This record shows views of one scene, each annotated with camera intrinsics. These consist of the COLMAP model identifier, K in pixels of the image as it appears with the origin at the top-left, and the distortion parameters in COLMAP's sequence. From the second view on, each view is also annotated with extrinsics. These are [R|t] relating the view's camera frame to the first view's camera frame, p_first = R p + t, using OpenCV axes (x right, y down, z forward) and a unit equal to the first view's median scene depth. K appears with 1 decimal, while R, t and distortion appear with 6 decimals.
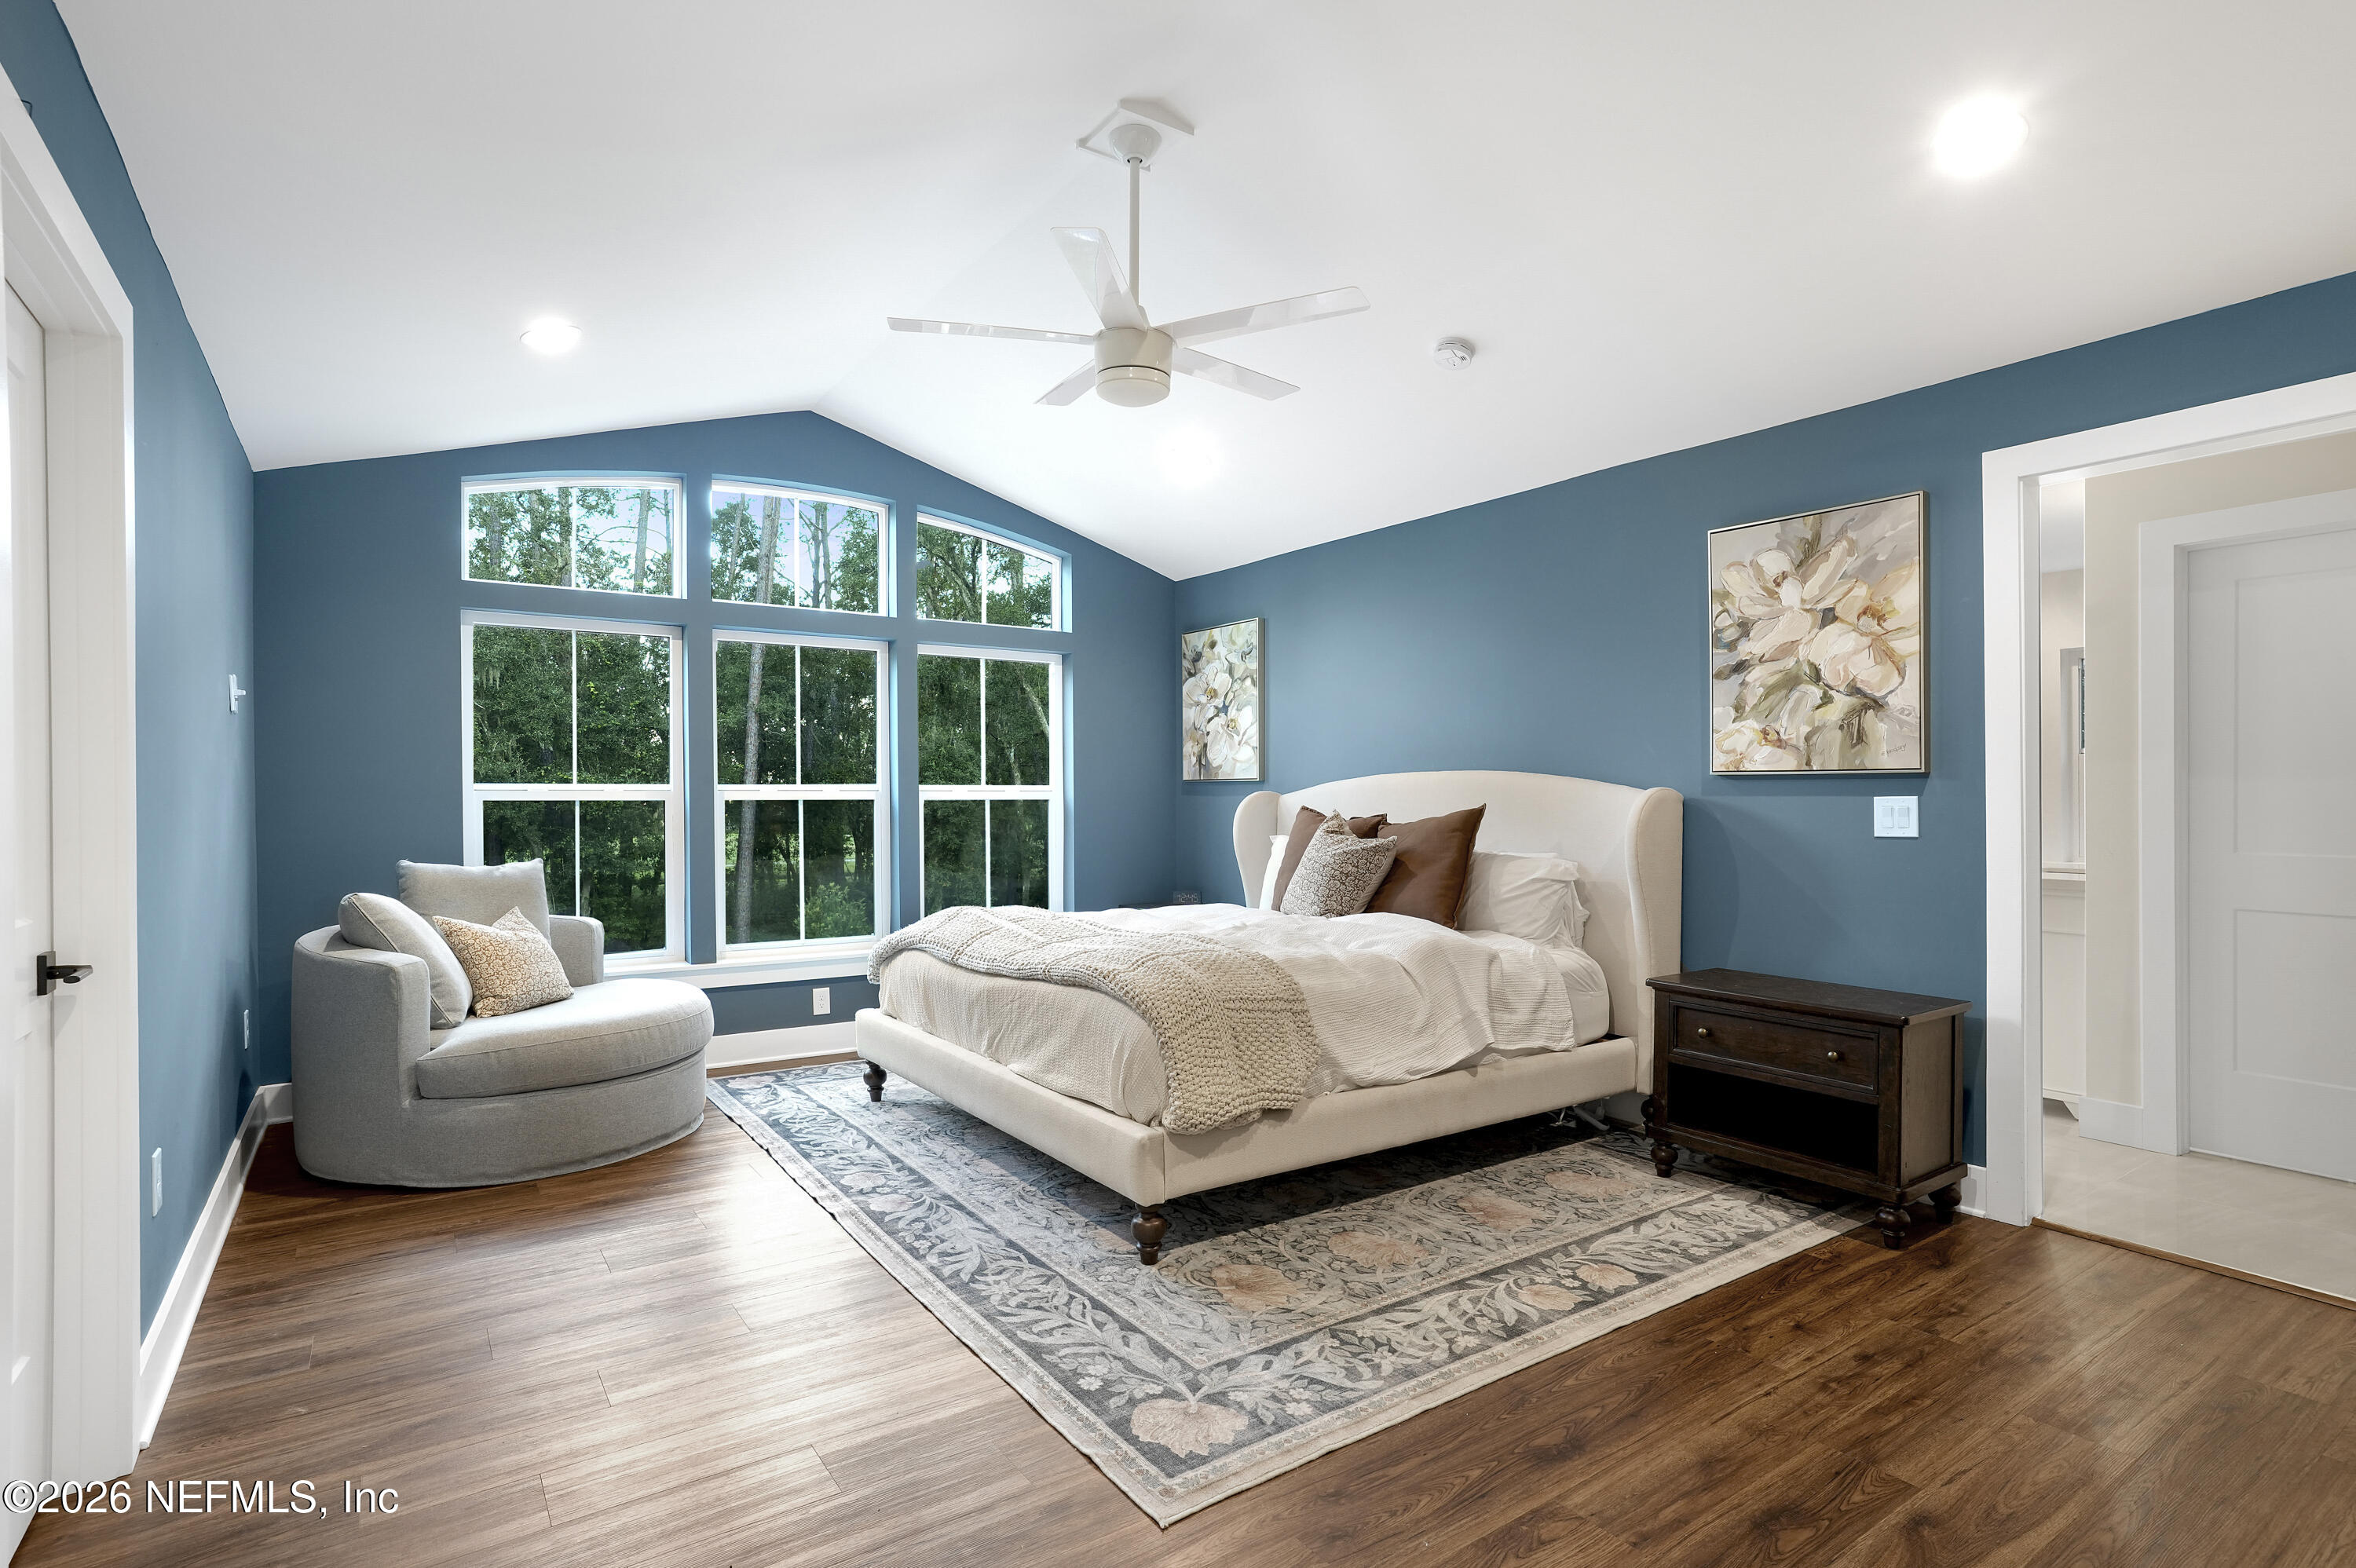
lens RADIAL K [[1155.6, 0, 1158.9], [0, 1155.6, 748.3], [0, 0, 1]] dist [-0.079933, 0.042177]
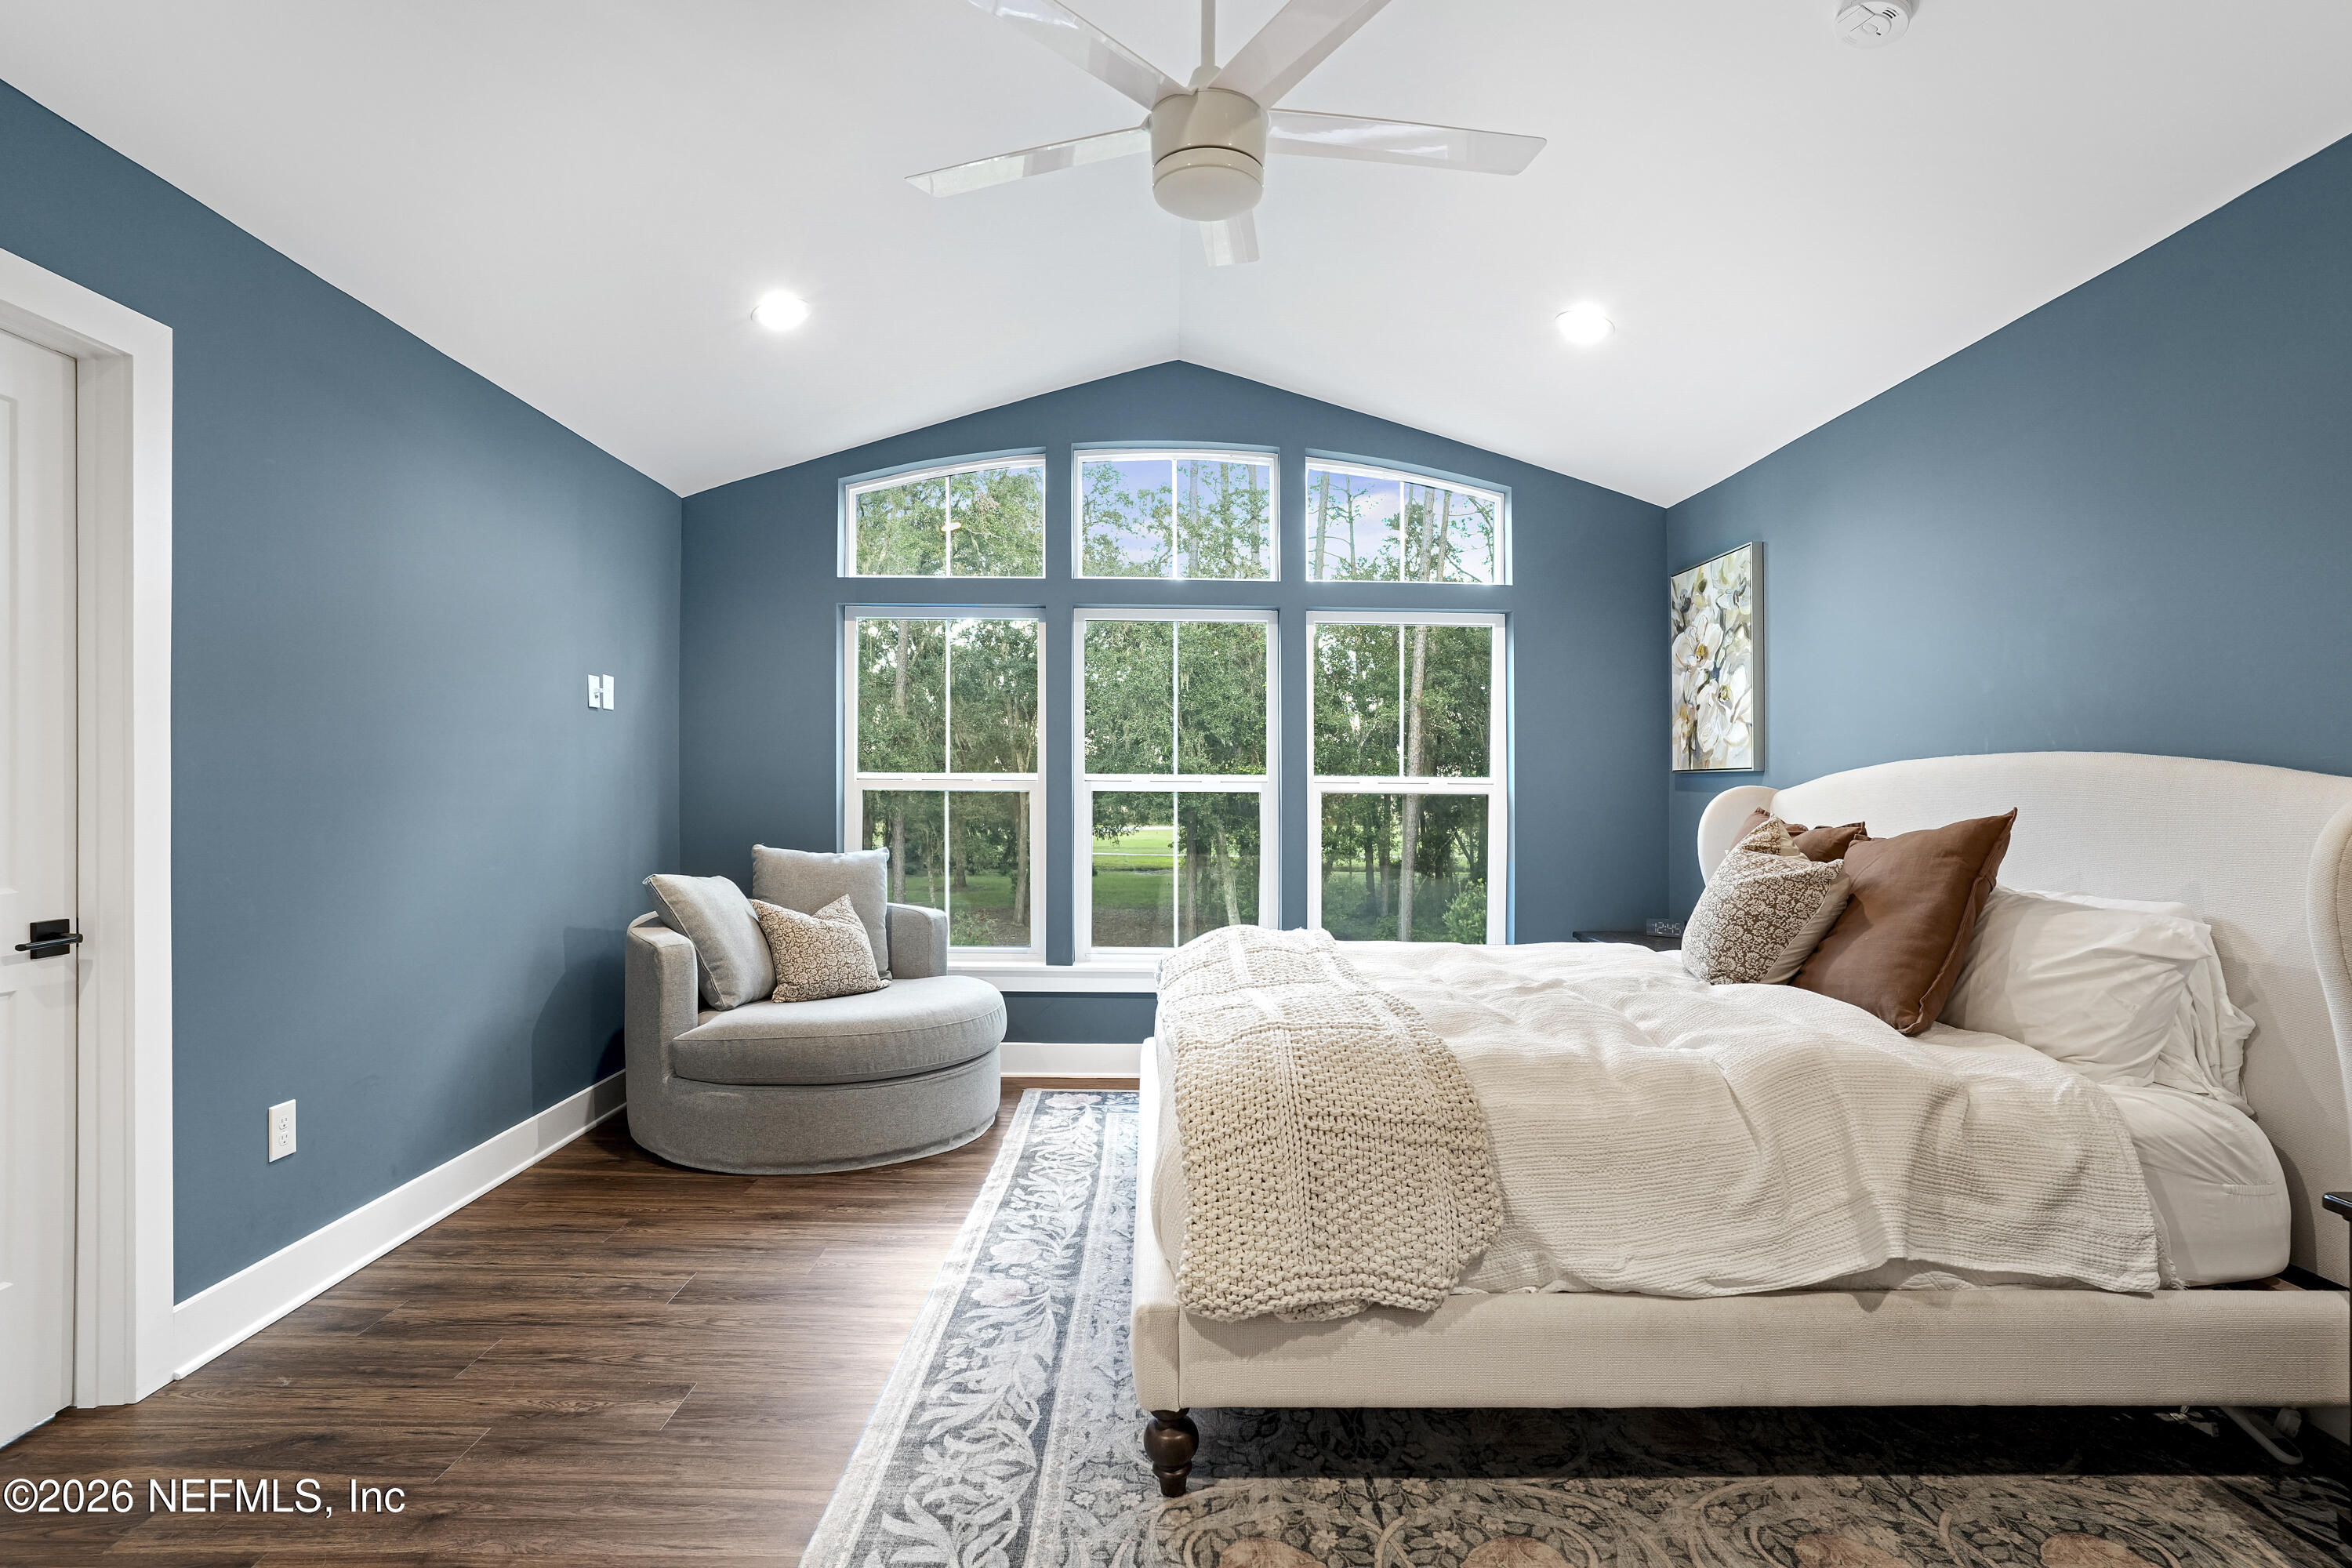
lens RADIAL K [[1155.7, 0, 1175.3], [0, 1155.7, 747.0], [0, 0, 1]] dist [-0.072514, 0.029299]
pose [[0.834710, -0.010545, -0.550589, 0.284441], [0.012960, 0.999916, 0.000497, 0.013704], [0.550537, -0.007551, 0.834776, 0.361605]]
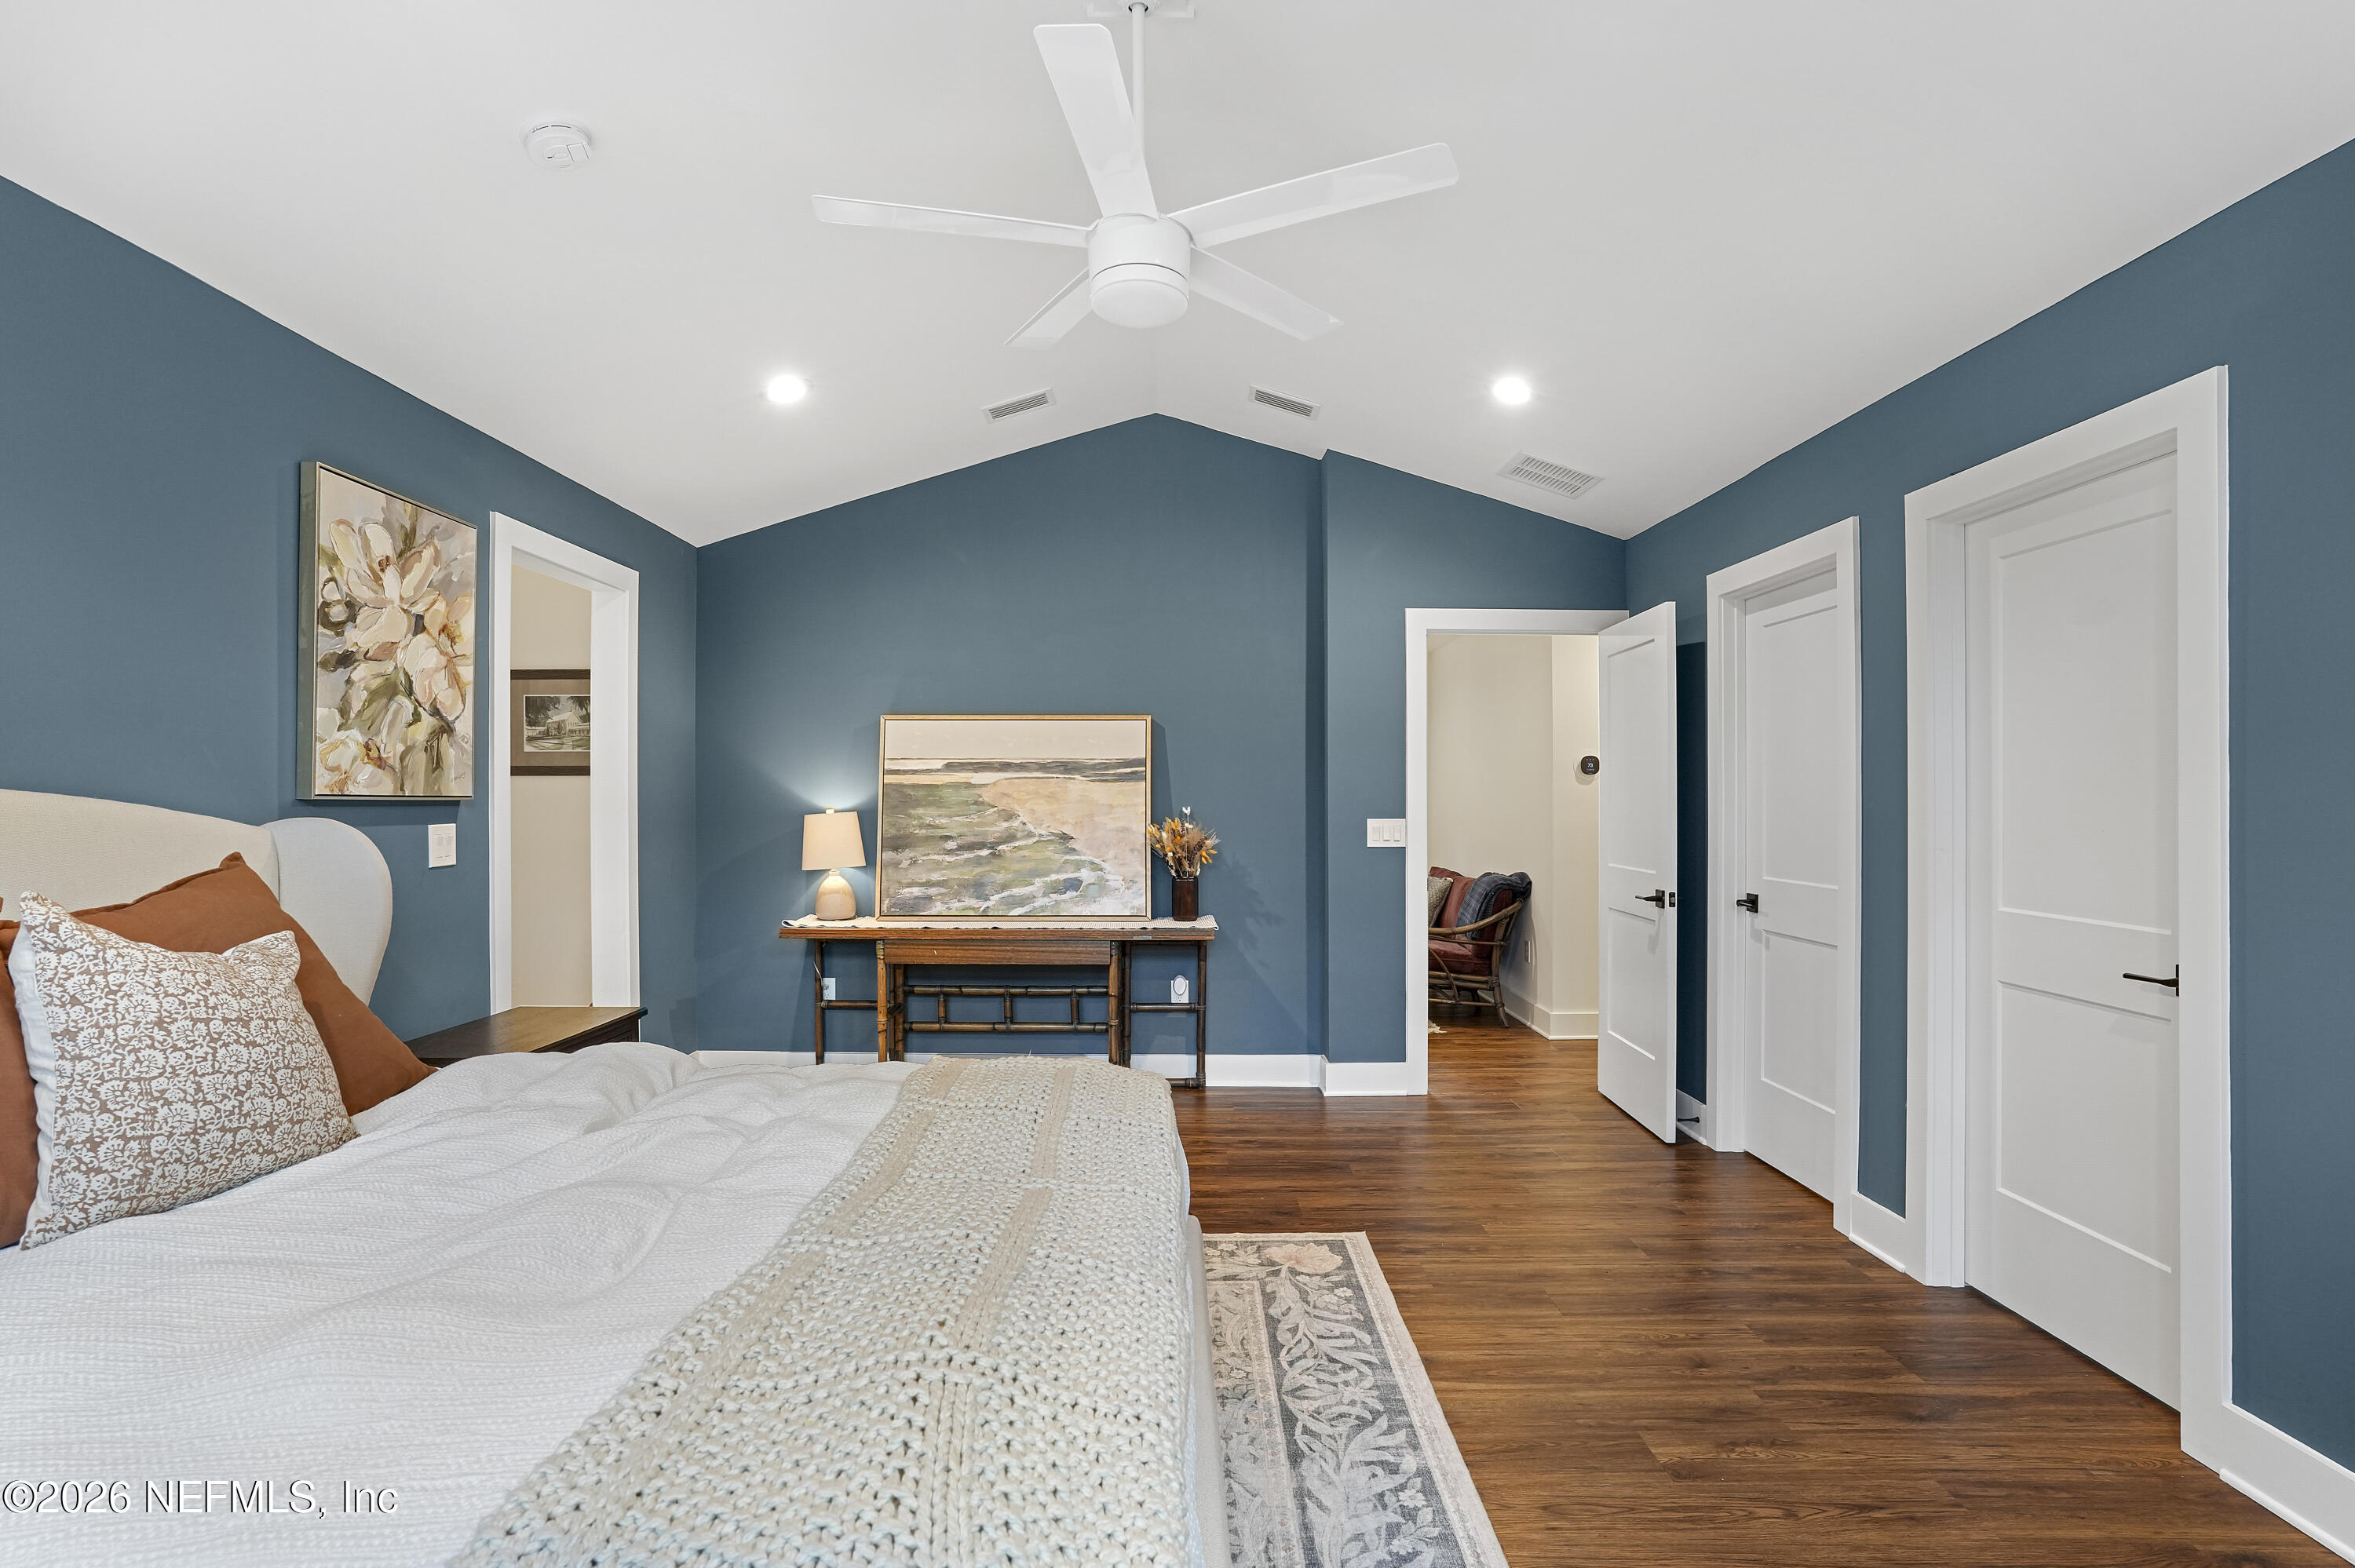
lens RADIAL K [[1155.1, 0, 1158.4], [0, 1155.1, 748.3], [0, 0, 1]] dist [-0.079933, 0.042177]
pose [[-0.822468, 0.019267, 0.568485, -0.392153], [-0.029254, 0.996671, -0.076103, 0.031965], [-0.568058, -0.079223, -0.819166, 1.380716]]
